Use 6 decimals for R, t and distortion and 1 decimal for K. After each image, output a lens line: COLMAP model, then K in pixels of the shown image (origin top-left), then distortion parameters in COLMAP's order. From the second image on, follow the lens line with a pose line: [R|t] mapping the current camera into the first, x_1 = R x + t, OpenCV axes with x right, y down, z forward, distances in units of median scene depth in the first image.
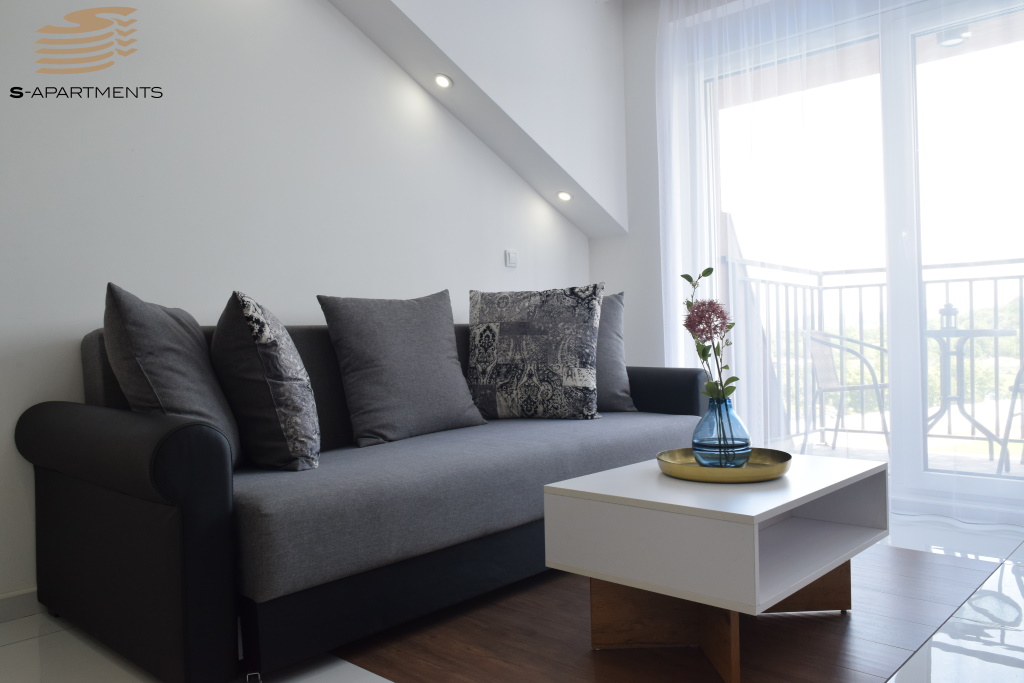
lens RADIAL K [[840.0, 0, 512.0], [0, 840.0, 341.5], [0, 0, 1]] dist [-0.008755, 0.000895]
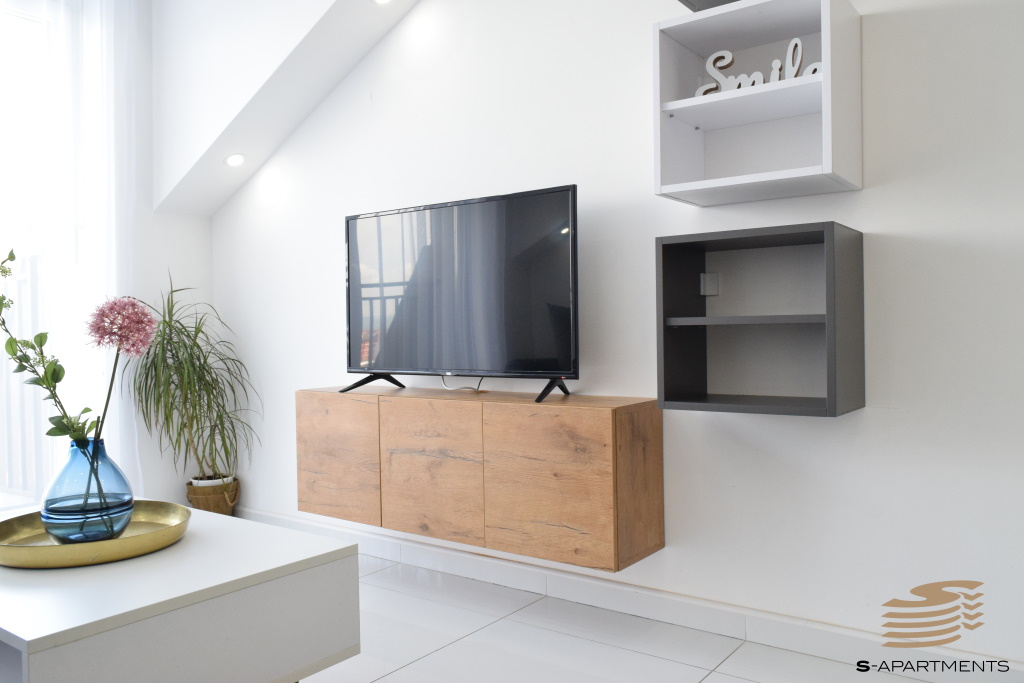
lens RADIAL K [[800.8, 0, 512.0], [0, 800.8, 341.5], [0, 0, 1]] dist [-0.010954, -0.001841]
pose [[-0.118563, 0.017389, 0.992794, -0.302031], [0.026731, 0.999540, -0.014314, 0.003034], [-0.992587, 0.024841, -0.118973, 0.485756]]
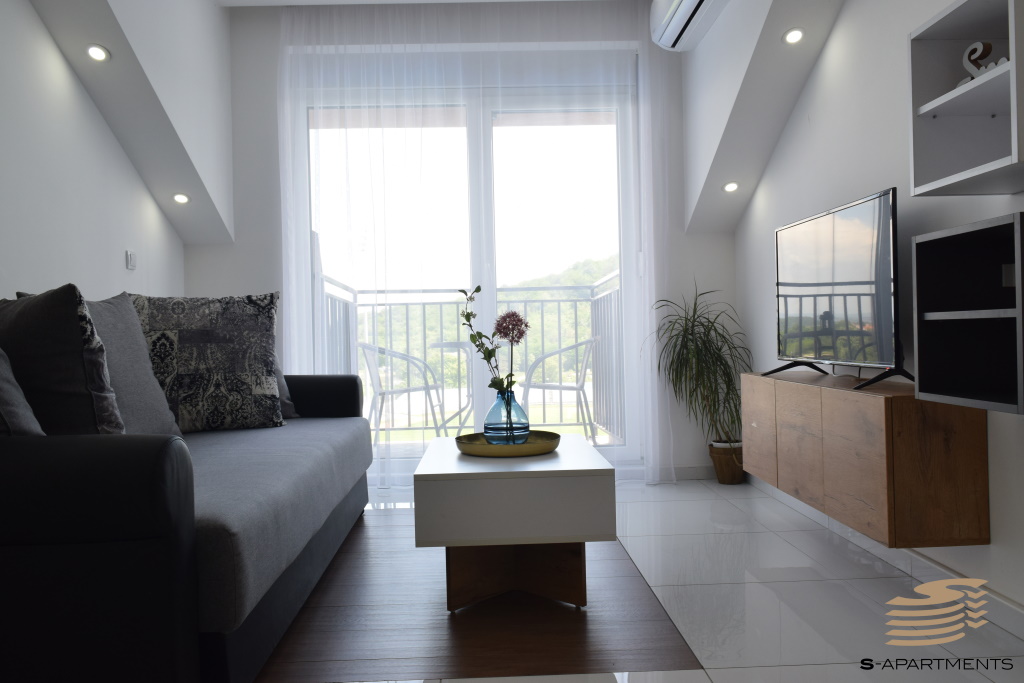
lens RADIAL K [[840.0, 0, 512.0], [0, 840.0, 341.5], [0, 0, 1]] dist [-0.008755, 0.000895]
pose [[0.714240, 0.003608, 0.699891, -0.406384], [0.010792, 0.999811, -0.016167, 0.009327], [-0.699818, 0.019100, 0.714066, 0.079184]]
